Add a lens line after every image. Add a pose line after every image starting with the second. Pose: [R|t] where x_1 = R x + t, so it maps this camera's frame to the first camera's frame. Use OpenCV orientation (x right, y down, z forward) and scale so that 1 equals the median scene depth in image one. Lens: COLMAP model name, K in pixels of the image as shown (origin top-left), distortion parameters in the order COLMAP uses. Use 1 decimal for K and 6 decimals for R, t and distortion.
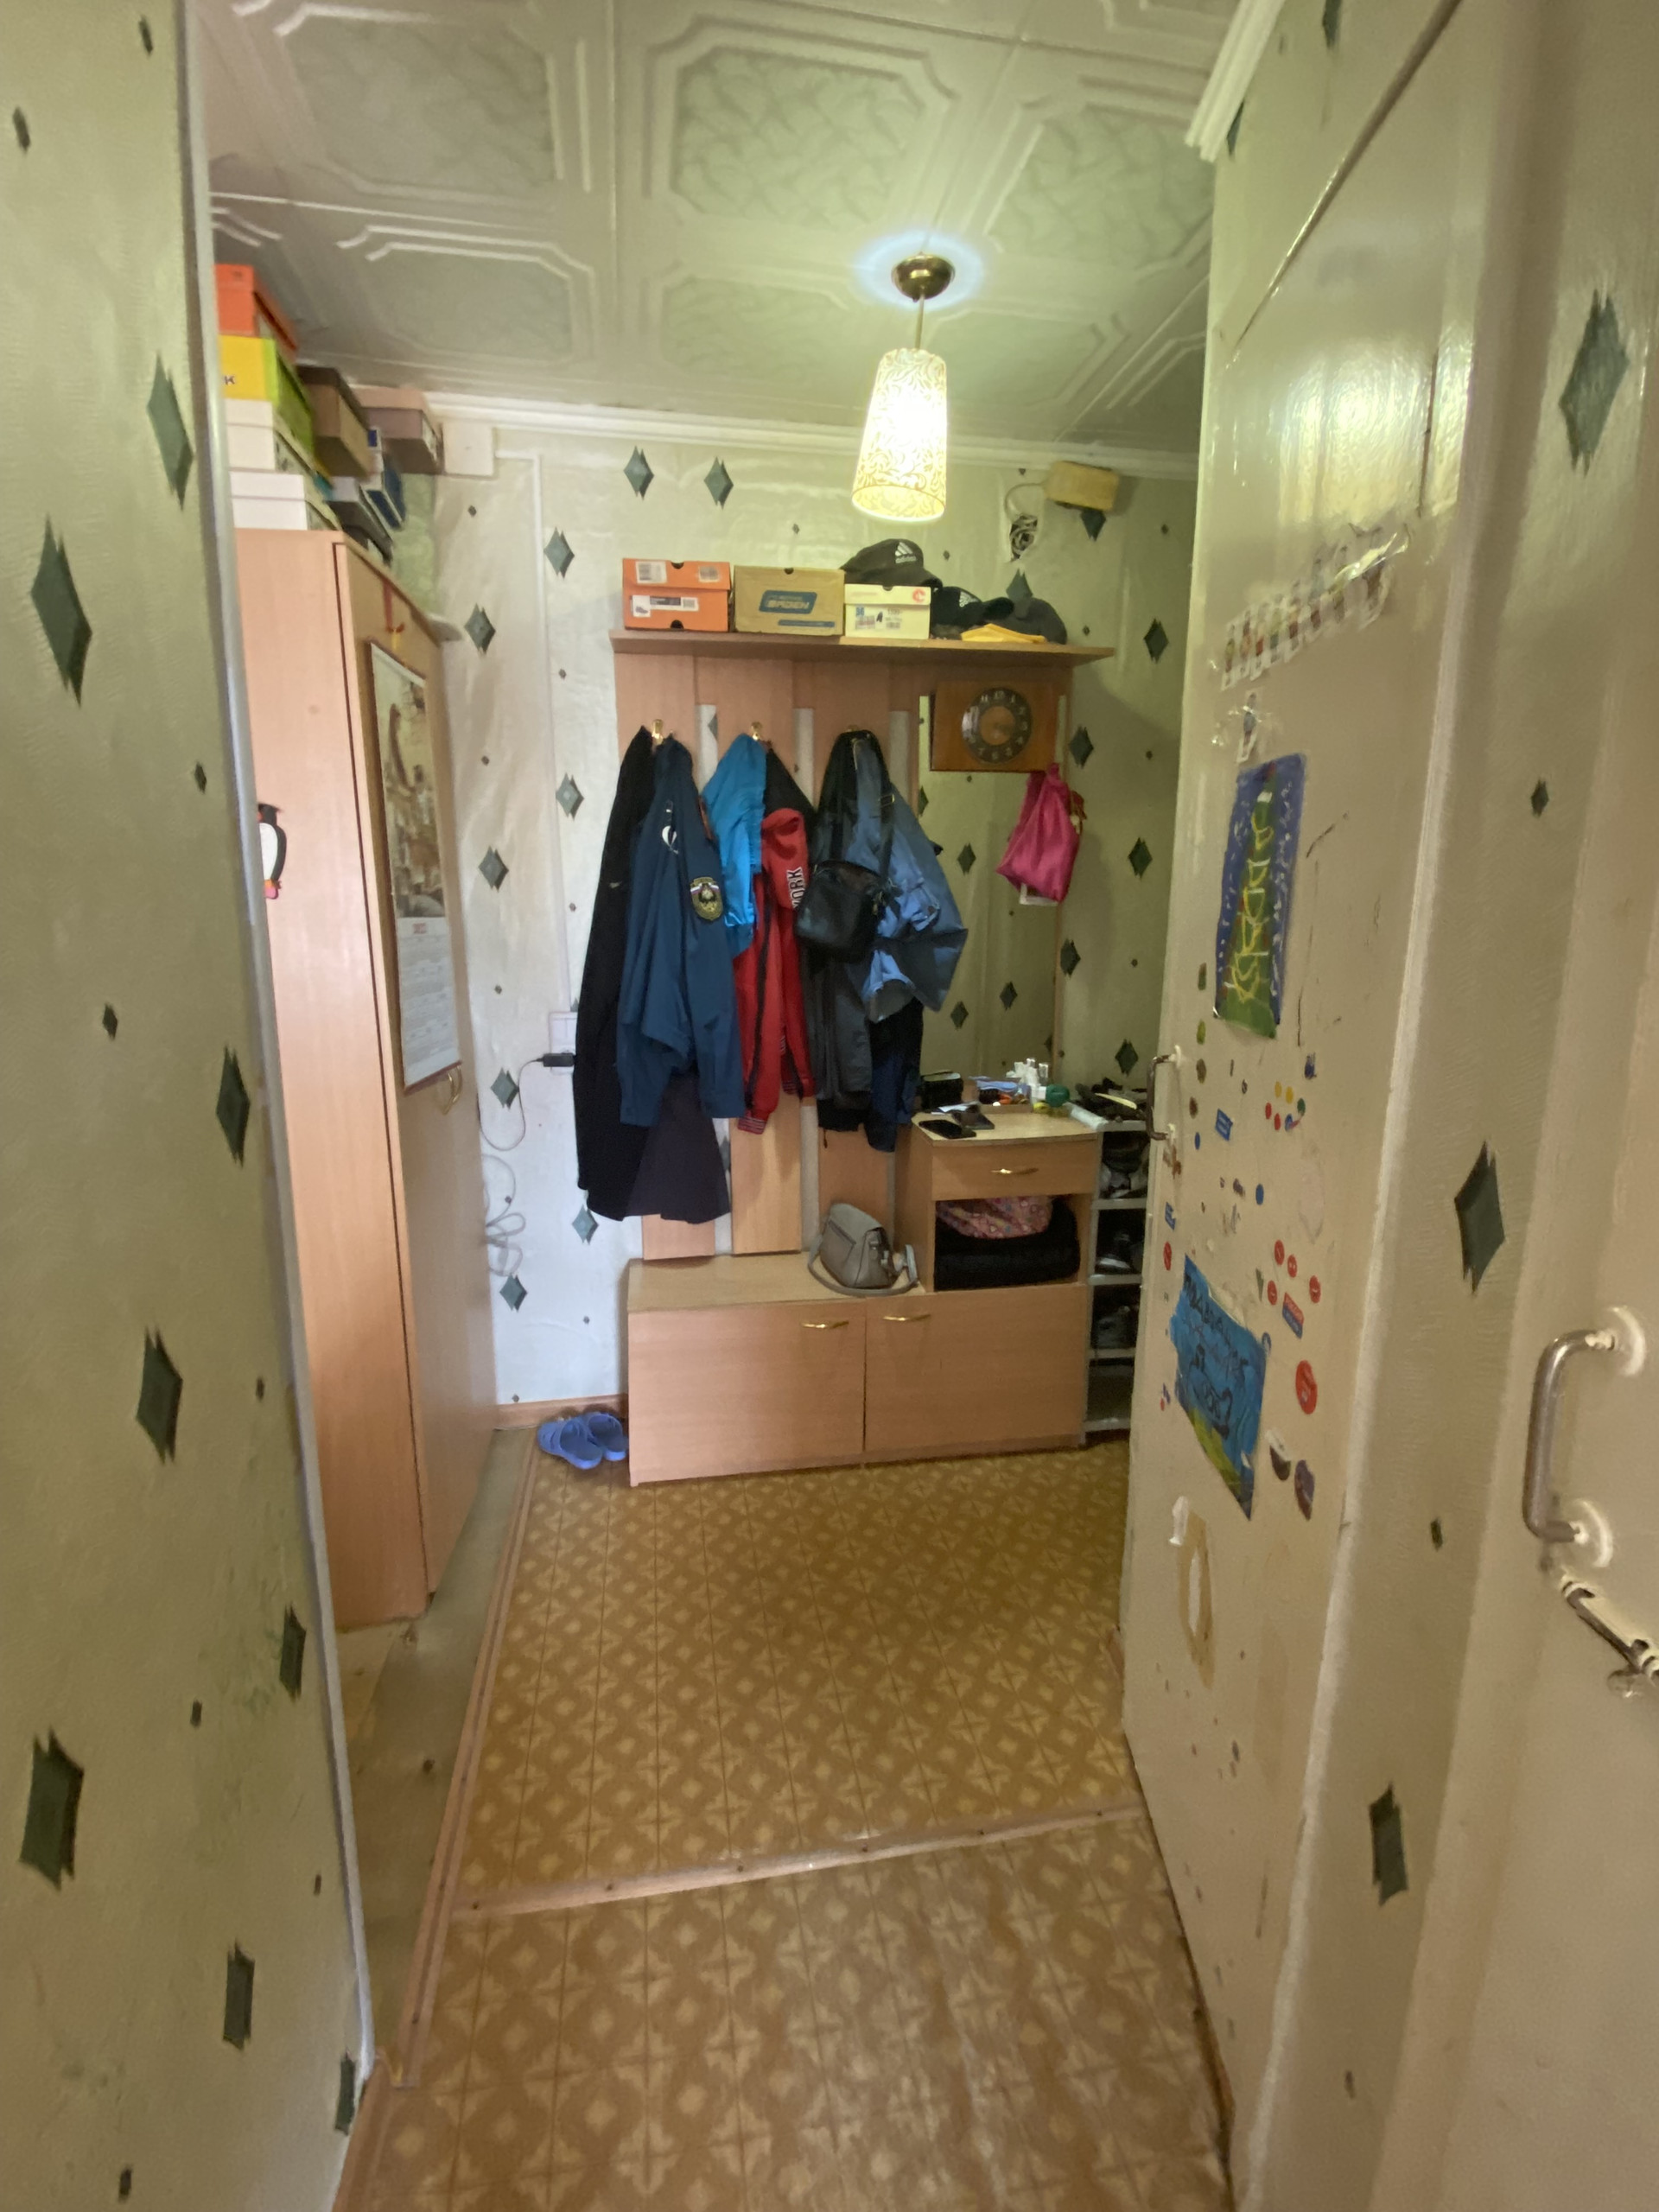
lens RADIAL K [[1047.1, 0, 832.1], [0, 1047.1, 1111.3], [0, 0, 1]] dist [-0.006351, -0.003871]
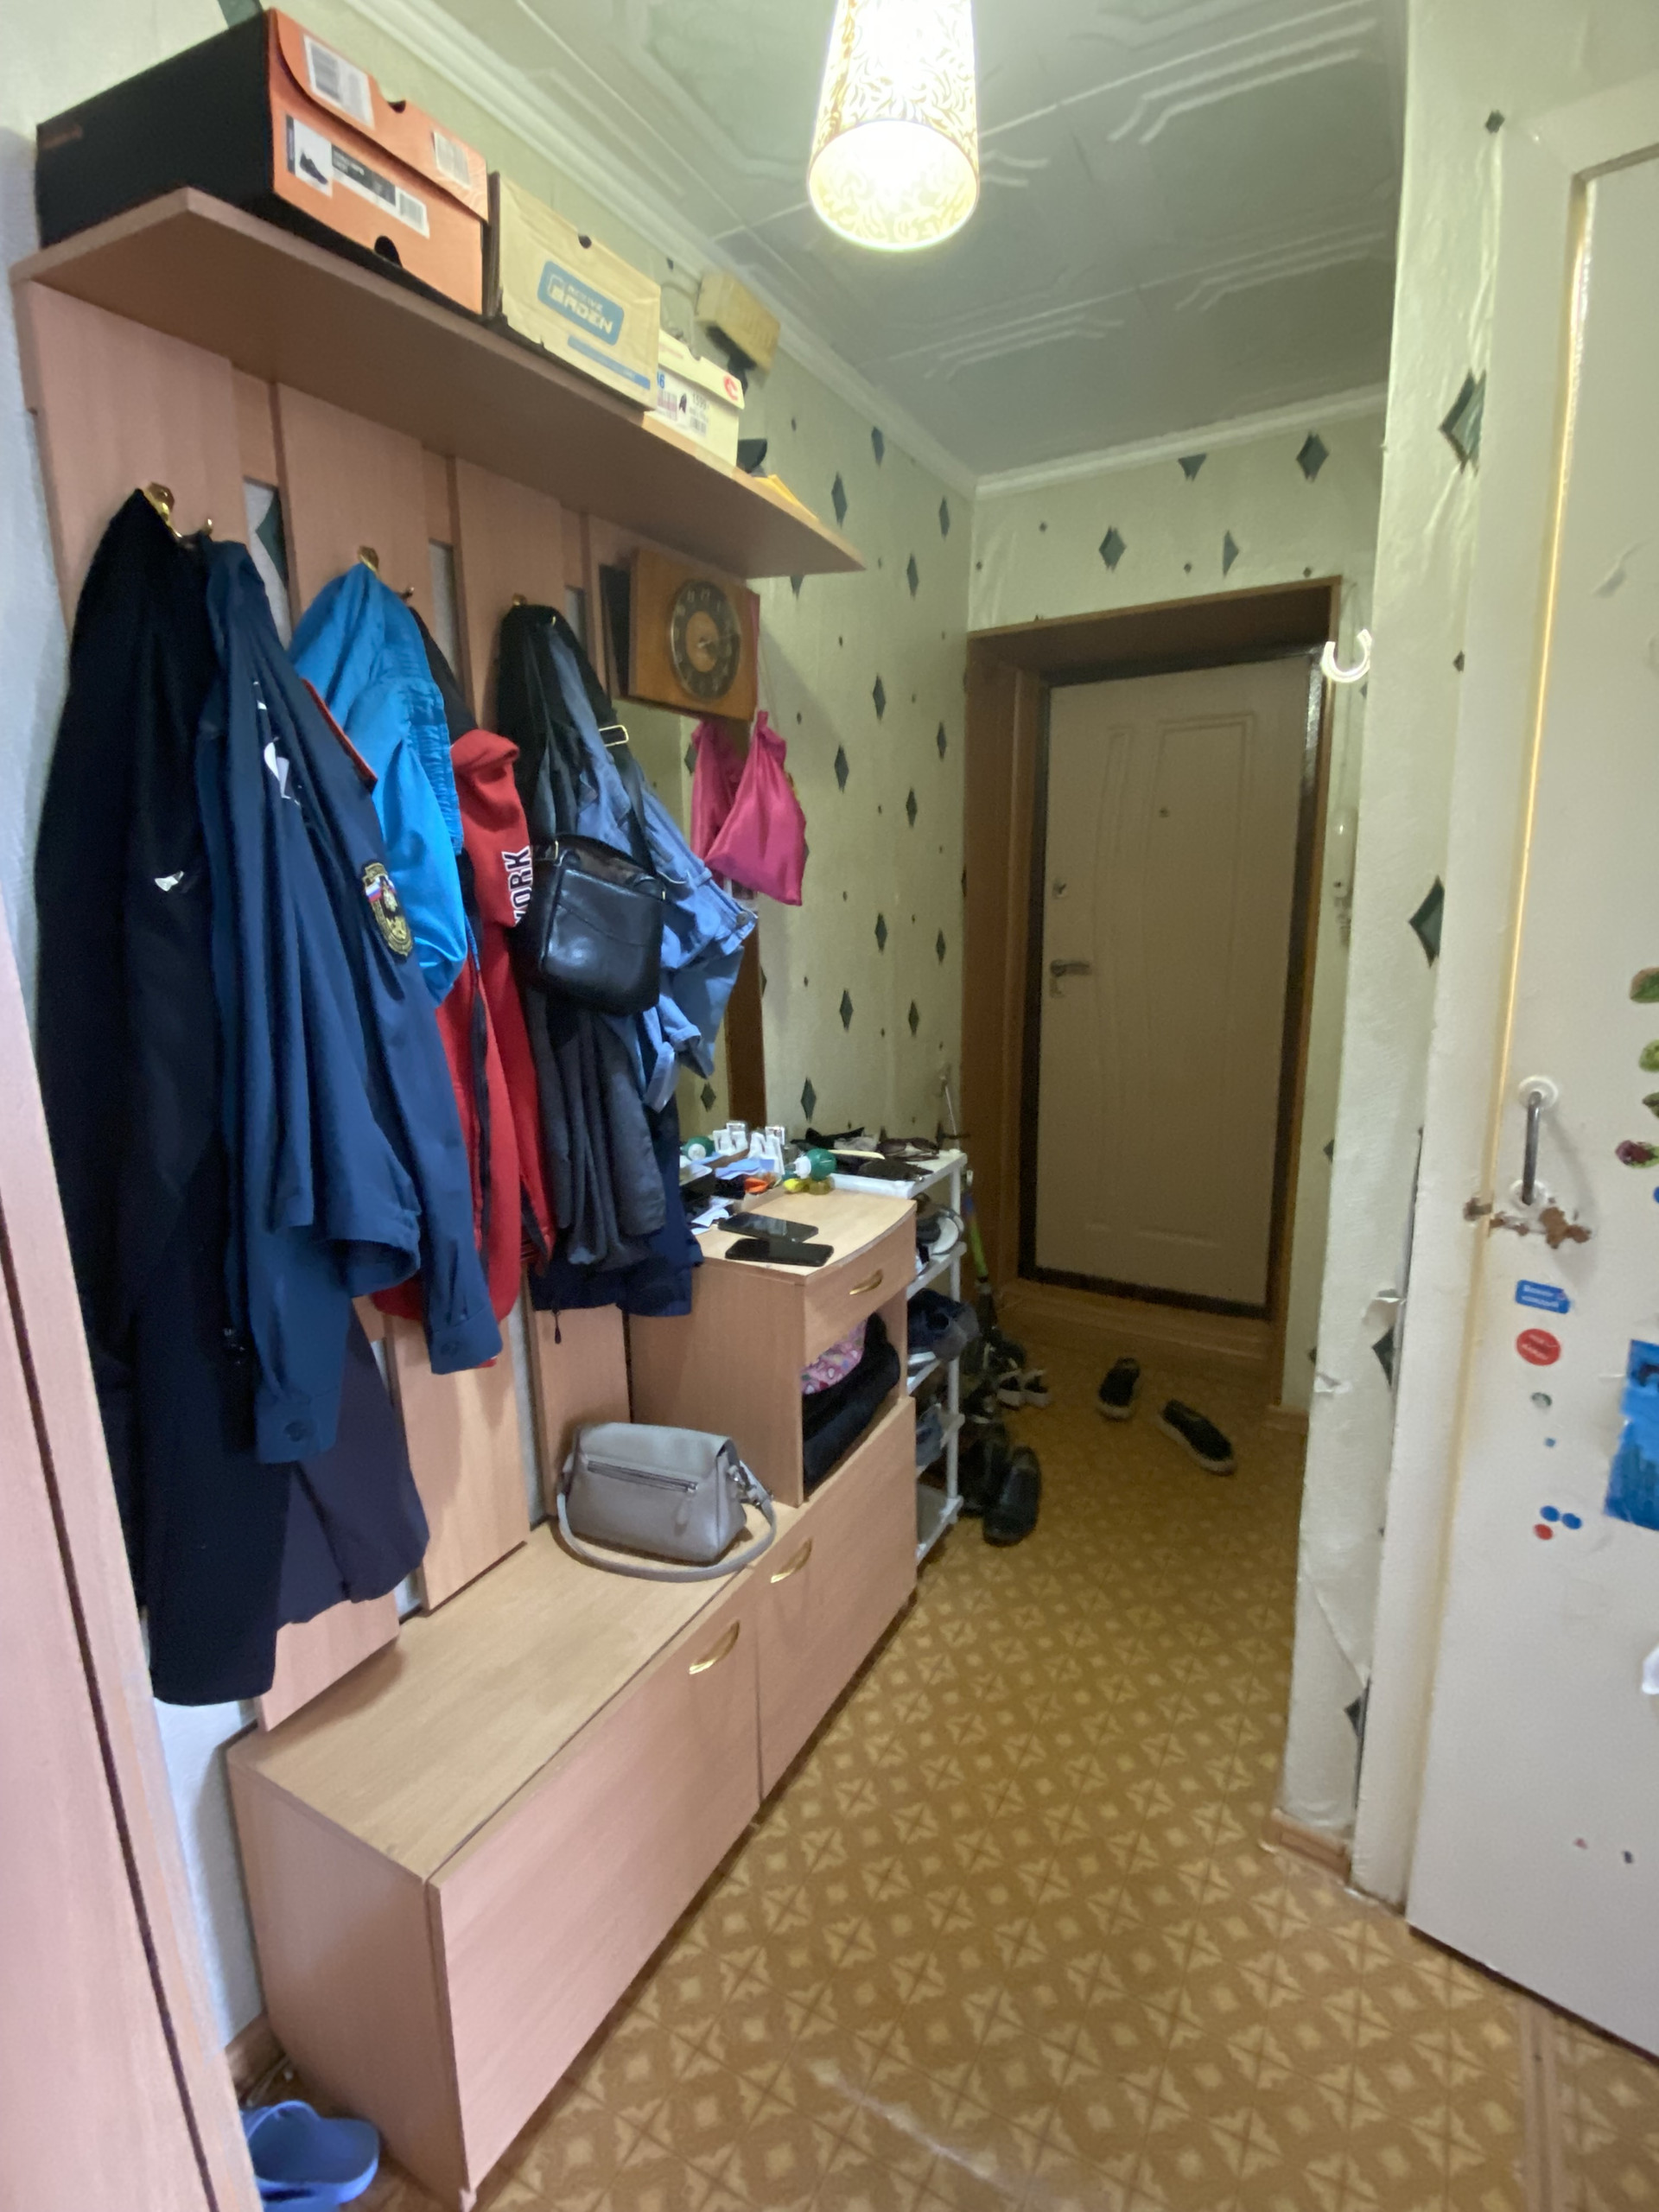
lens RADIAL K [[1047.1, 0, 839.4], [0, 1047.1, 1096.2], [0, 0, 1]] dist [-0.006351, -0.003871]
pose [[0.621805, -0.164505, 0.765700, -0.357040], [0.183300, 0.981104, 0.061929, -0.114189], [-0.761419, 0.101845, 0.640210, 0.557956]]
